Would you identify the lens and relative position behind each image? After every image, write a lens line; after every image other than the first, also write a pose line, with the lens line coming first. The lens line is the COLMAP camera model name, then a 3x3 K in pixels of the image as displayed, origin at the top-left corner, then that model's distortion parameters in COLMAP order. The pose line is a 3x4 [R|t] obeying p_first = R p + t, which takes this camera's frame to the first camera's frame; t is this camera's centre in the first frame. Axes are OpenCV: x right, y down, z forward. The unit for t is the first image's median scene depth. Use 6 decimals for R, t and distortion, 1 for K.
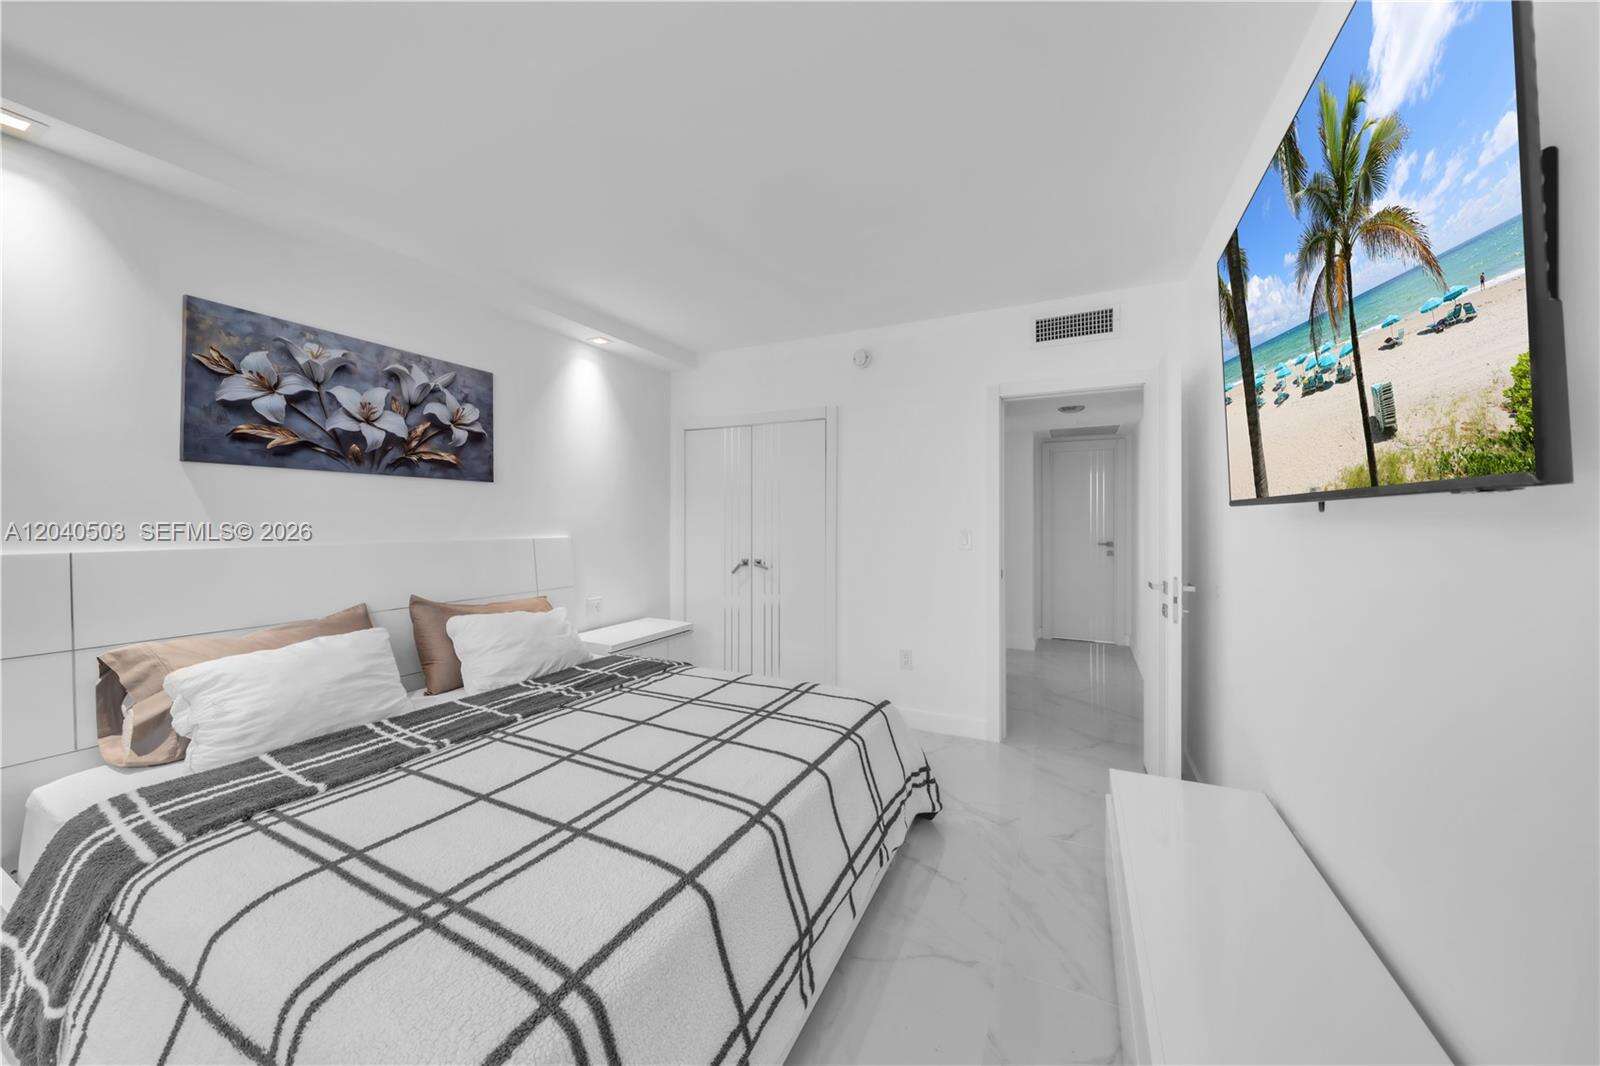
lens RADIAL K [[561.0, 0, 786.2], [0, 561.0, 518.6], [0, 0, 1]] dist [-0.001197, -0.000028]
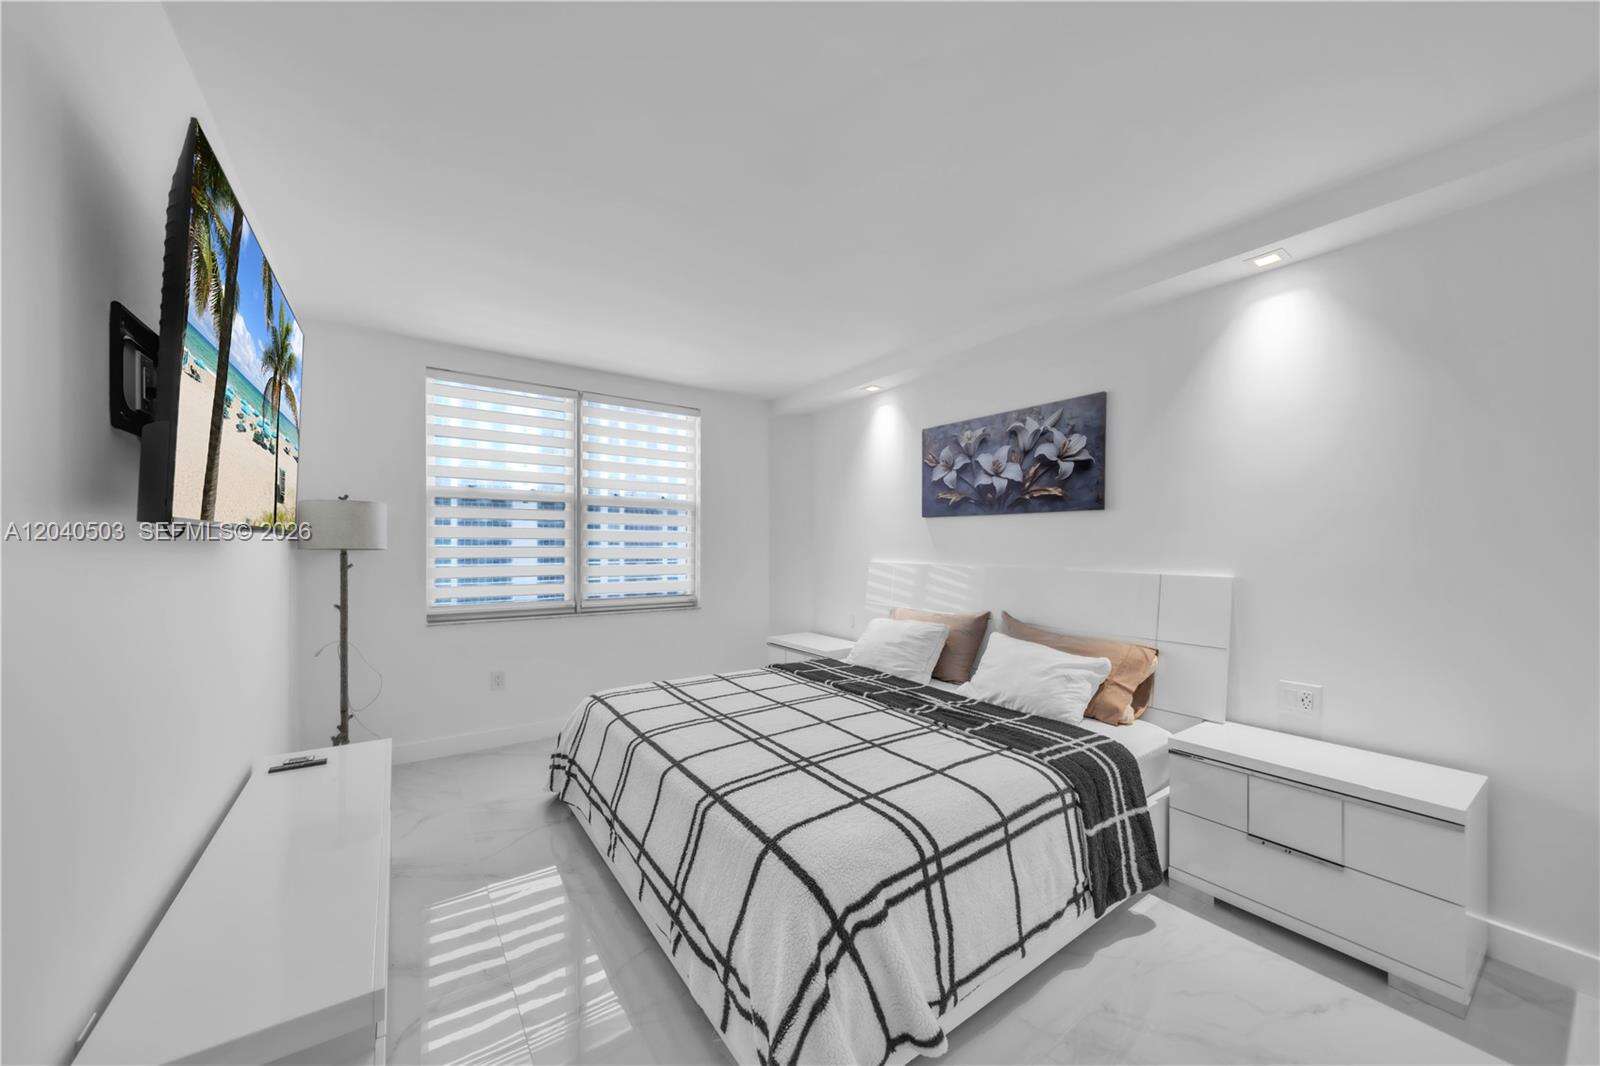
lens RADIAL K [[557.5, 0, 785.4], [0, 557.5, 547.2], [0, 0, 1]] dist [-0.000209, 0.000011]
pose [[-0.471686, 0.001531, -0.881765, 0.647077], [-0.003082, 0.999990, 0.003385, -0.005136], [0.881761, 0.004315, -0.471676, 1.178572]]
